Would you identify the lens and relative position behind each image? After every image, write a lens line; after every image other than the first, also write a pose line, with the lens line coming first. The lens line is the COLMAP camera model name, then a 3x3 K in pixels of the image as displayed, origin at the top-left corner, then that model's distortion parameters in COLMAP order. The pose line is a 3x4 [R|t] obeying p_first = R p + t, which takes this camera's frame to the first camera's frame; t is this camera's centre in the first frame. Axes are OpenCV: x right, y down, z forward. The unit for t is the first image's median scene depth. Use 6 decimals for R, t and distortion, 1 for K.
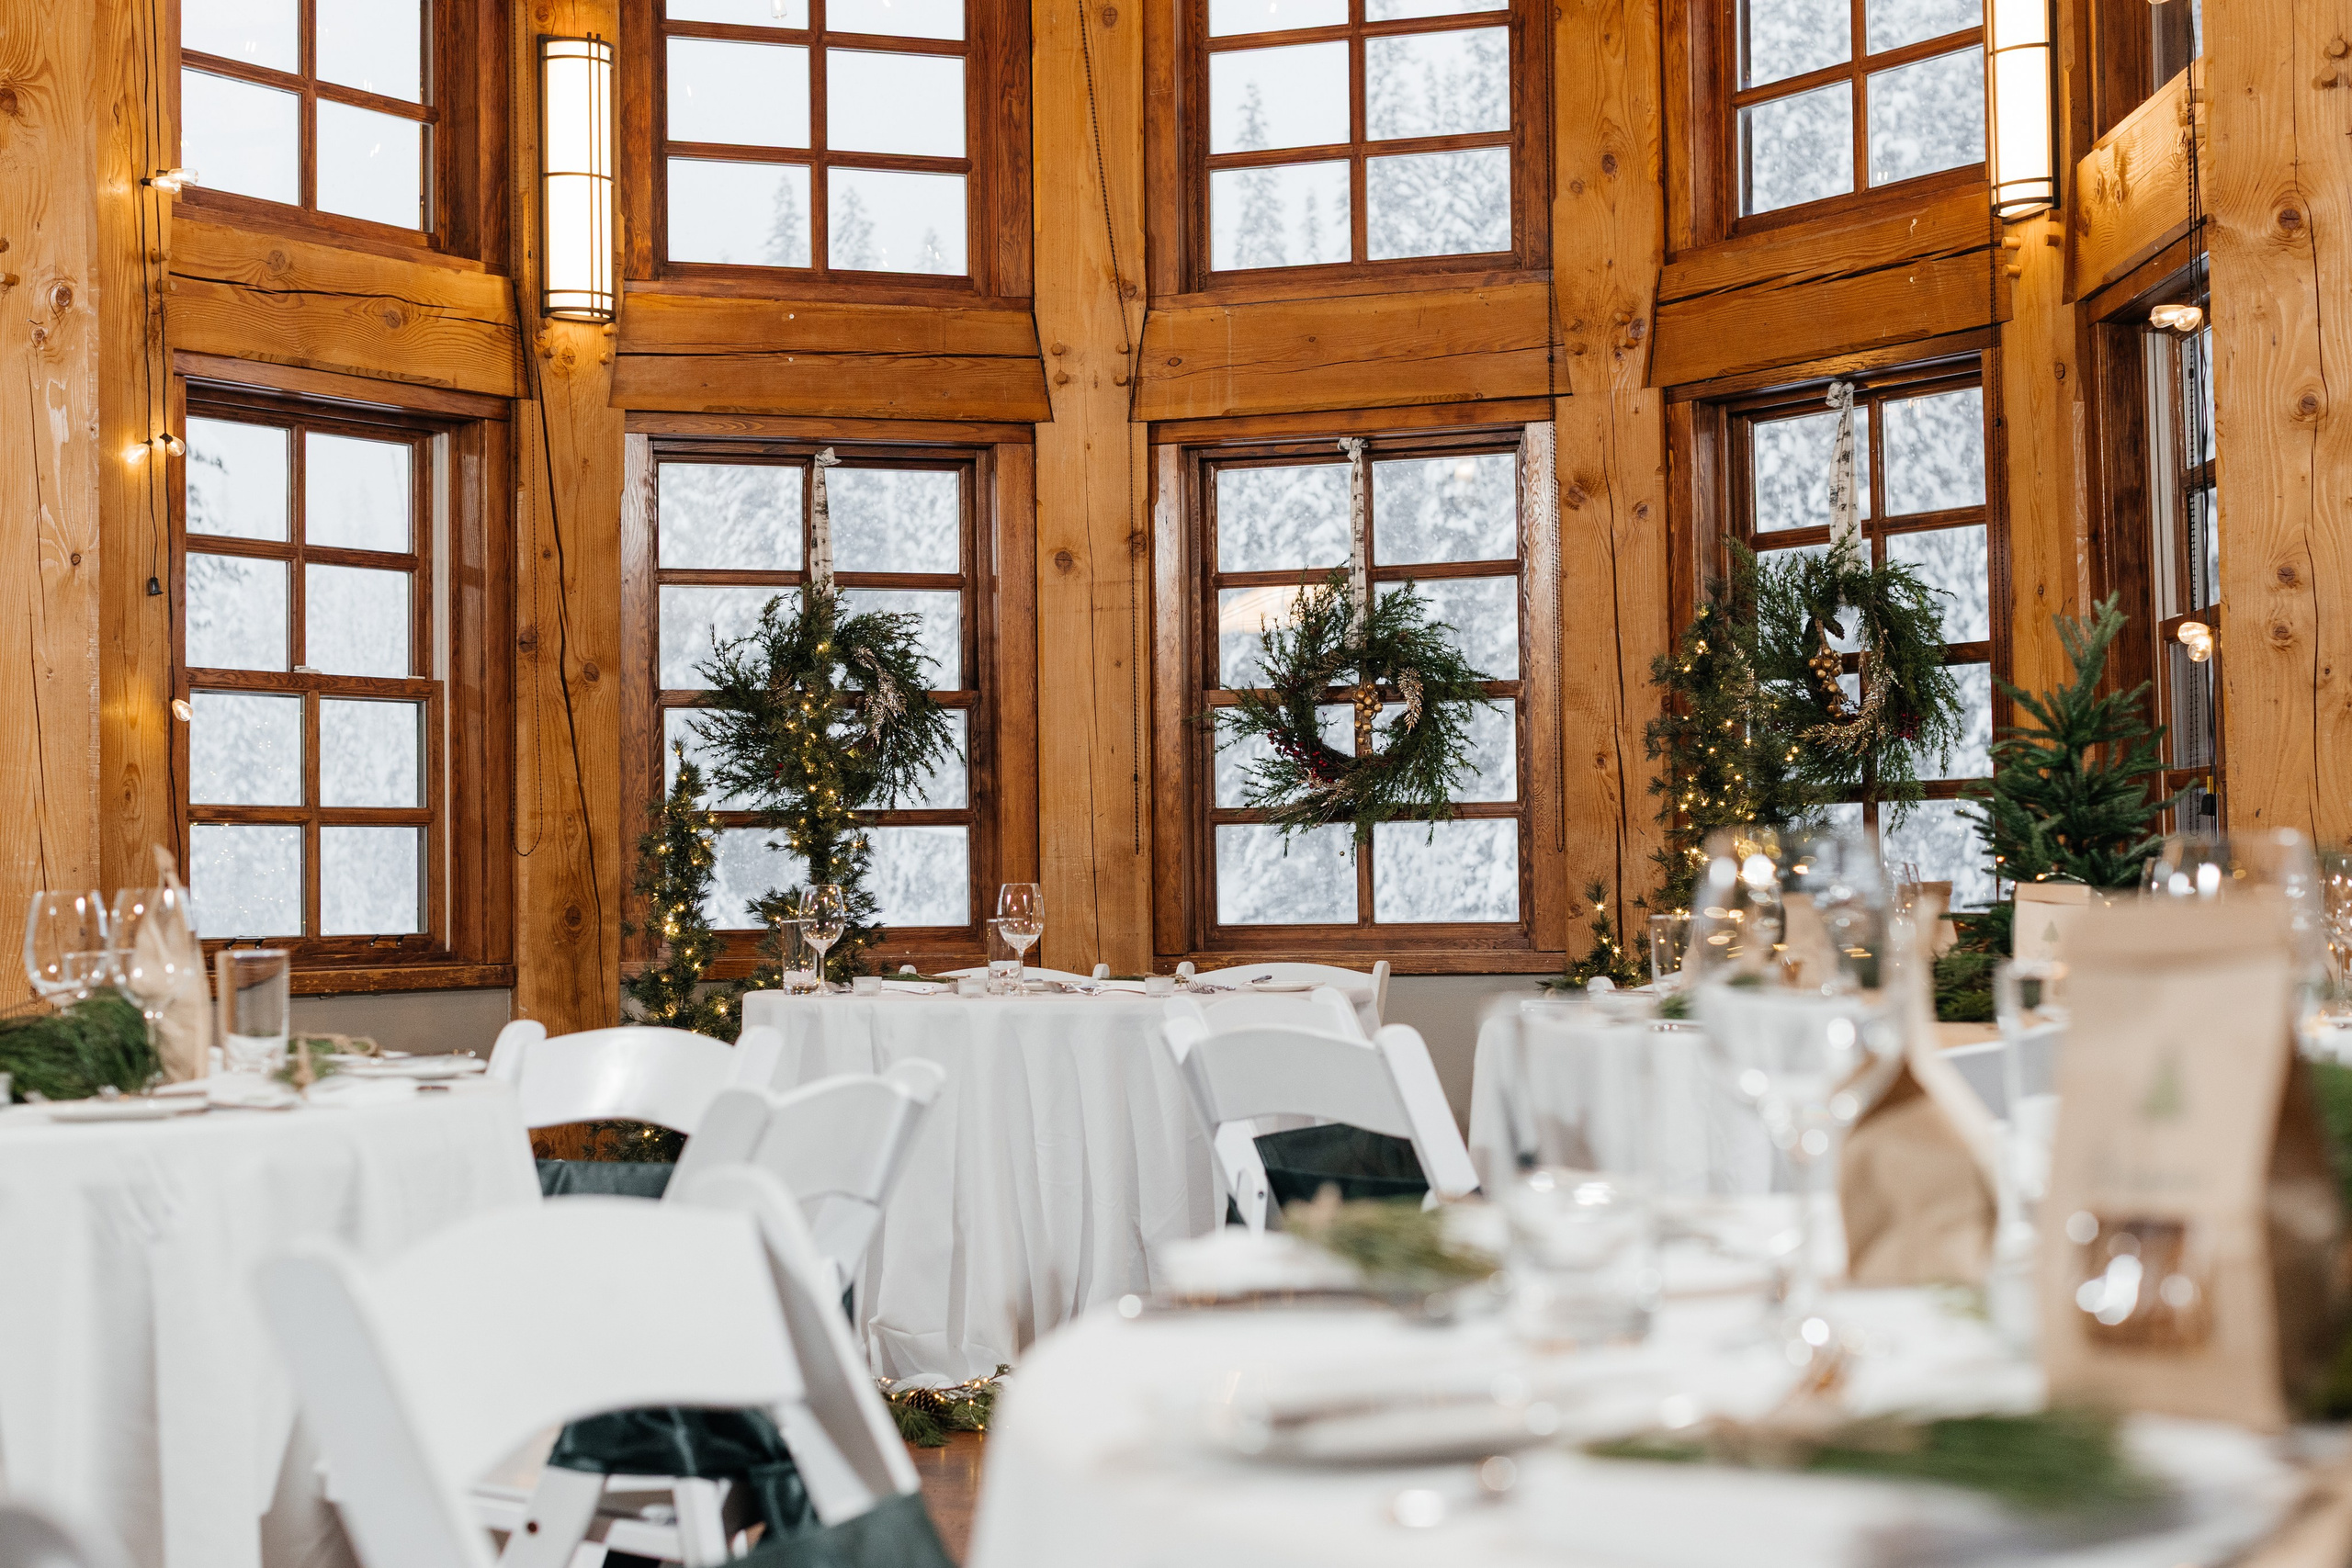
lens RADIAL K [[3512.3, 0, 1100.3], [0, 3512.3, 772.5], [0, 0, 1]] dist [-0.004408, -0.019533]
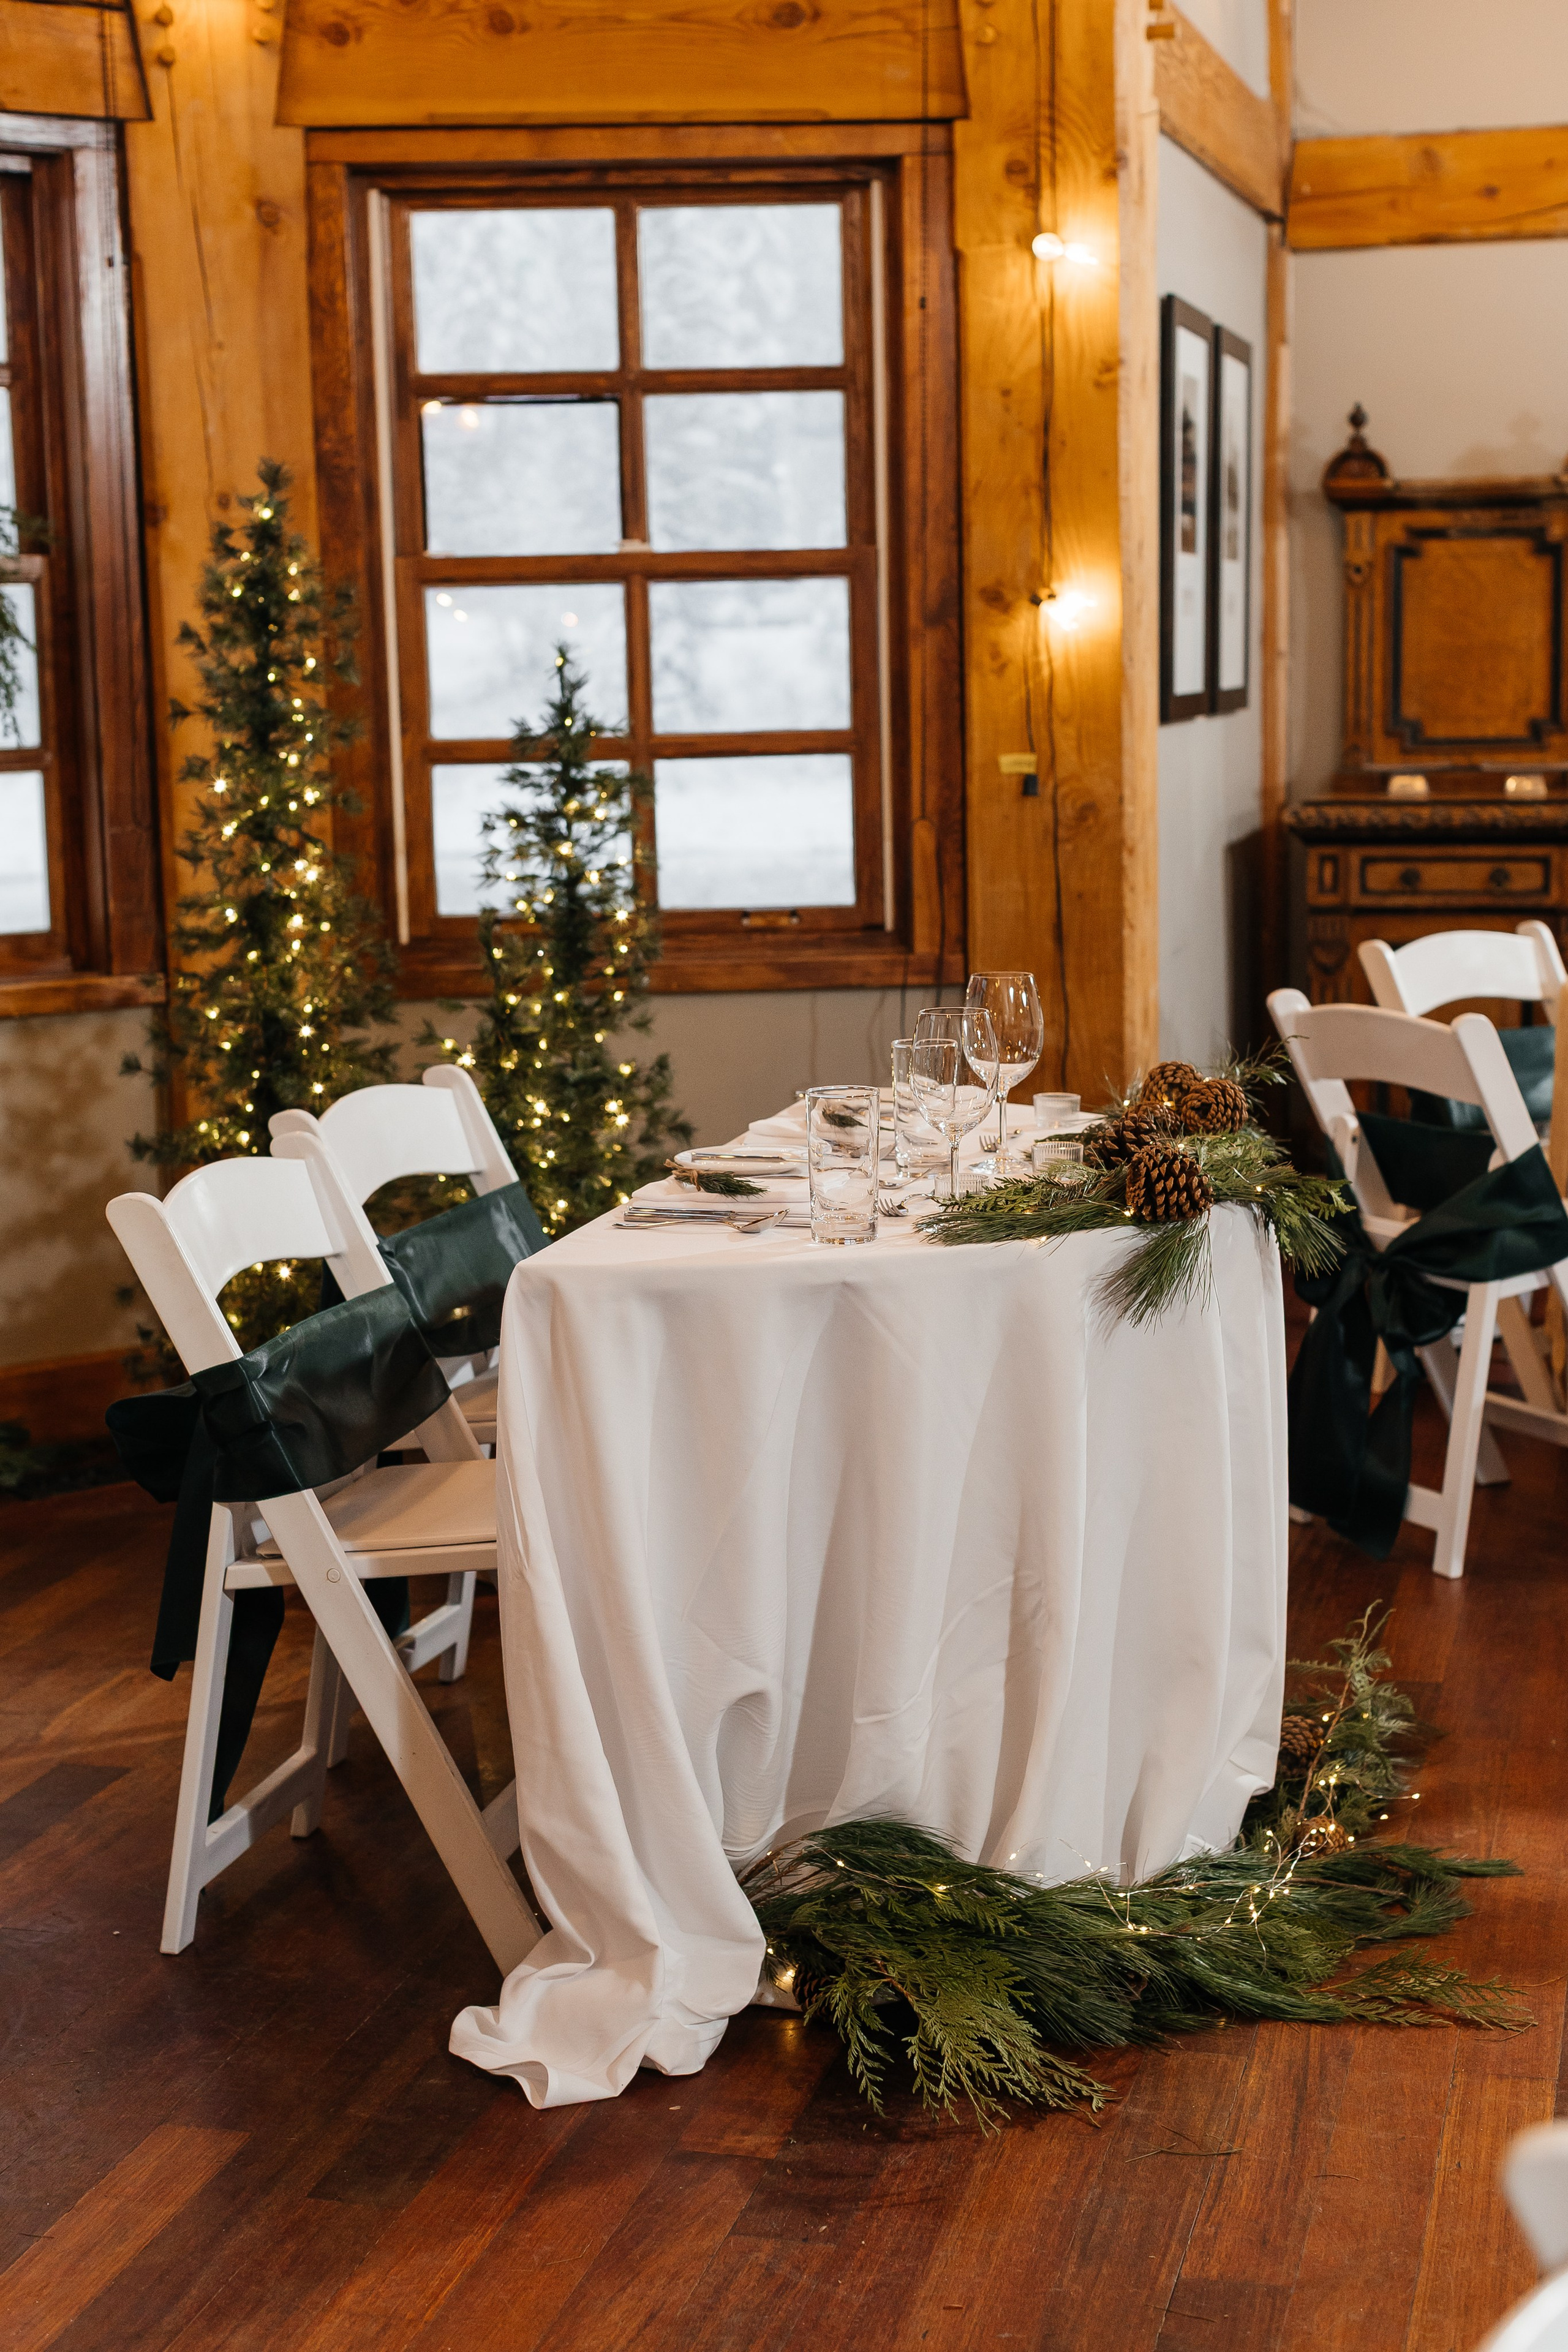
lens RADIAL K [[3402.1, 0, 784.0], [0, 3402.1, 1176.0], [0, 0, 1]] dist [0.008528, 0.007940]
pose [[-0.066862, -0.140052, 0.987884, -0.418805], [-0.011984, 0.990141, 0.139561, -0.009475], [-0.997690, -0.002508, -0.067881, 0.785430]]
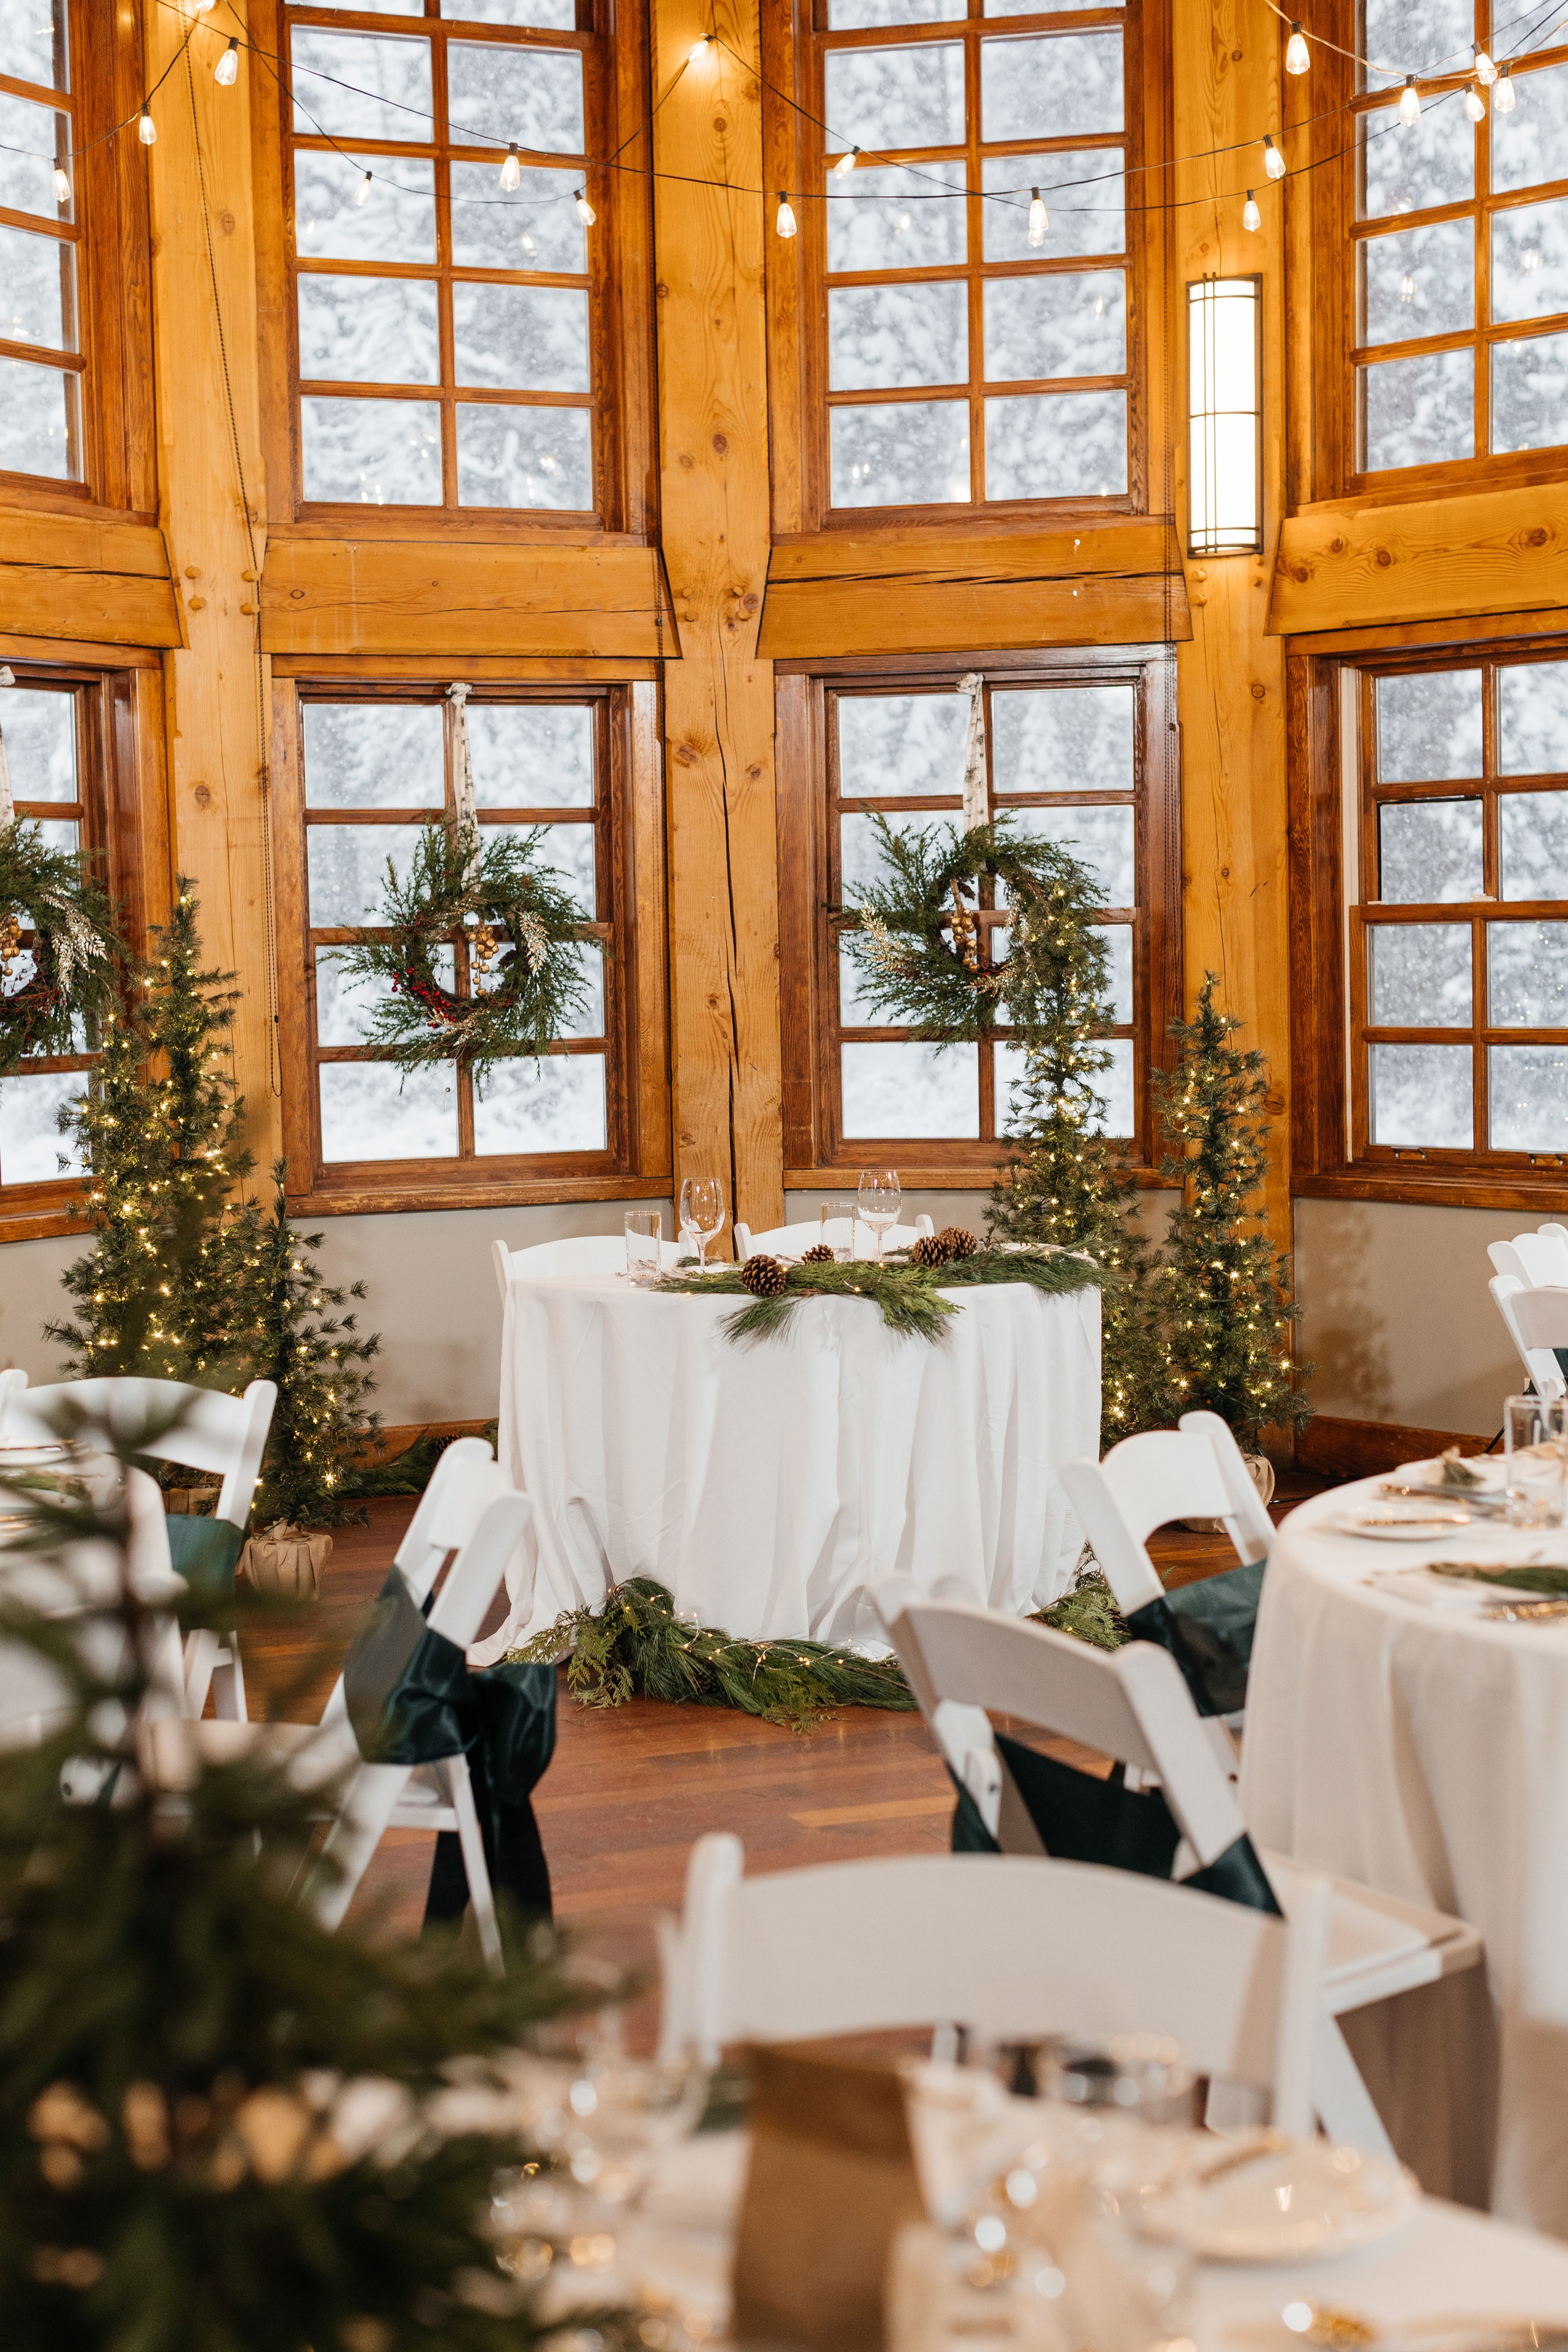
lens RADIAL K [[3452.1, 0, 784.0], [0, 3452.1, 1176.0], [0, 0, 1]] dist [0.035747, 0.025325]
pose [[0.745460, -0.047649, 0.664845, -0.539292], [-0.014211, 0.996079, 0.087322, -0.041947], [-0.666398, -0.074543, 0.741860, 0.181698]]
